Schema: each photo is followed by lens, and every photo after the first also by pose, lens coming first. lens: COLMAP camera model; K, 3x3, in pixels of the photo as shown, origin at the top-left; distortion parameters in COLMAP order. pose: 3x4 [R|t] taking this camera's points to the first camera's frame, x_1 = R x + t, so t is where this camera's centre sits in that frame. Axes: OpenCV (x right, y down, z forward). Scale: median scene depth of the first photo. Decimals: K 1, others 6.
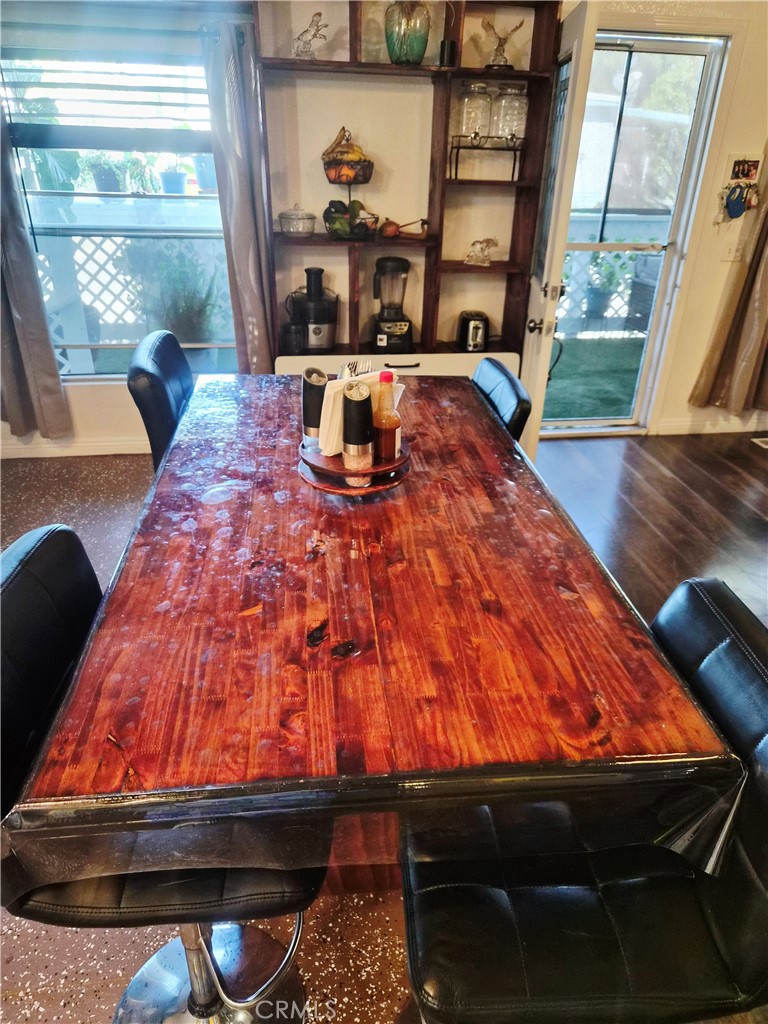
lens RADIAL K [[689.1, 0, 388.7], [0, 689.1, 513.1], [0, 0, 1]] dist [0.041067, -0.020927]
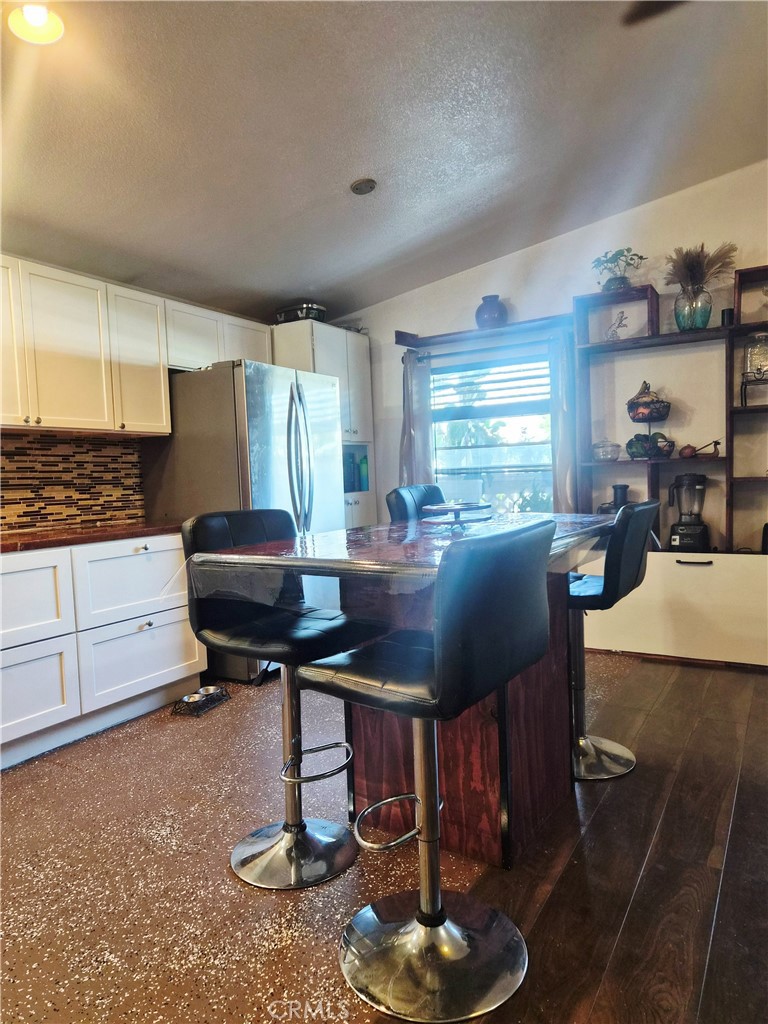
lens RADIAL K [[689.1, 0, 378.8], [0, 689.1, 521.7], [0, 0, 1]] dist [0.041067, -0.020927]
pose [[0.766755, -0.012972, -0.641809, 0.363255], [-0.247488, 0.916533, -0.314193, 0.207024], [0.592315, 0.399749, 0.699545, -0.095736]]
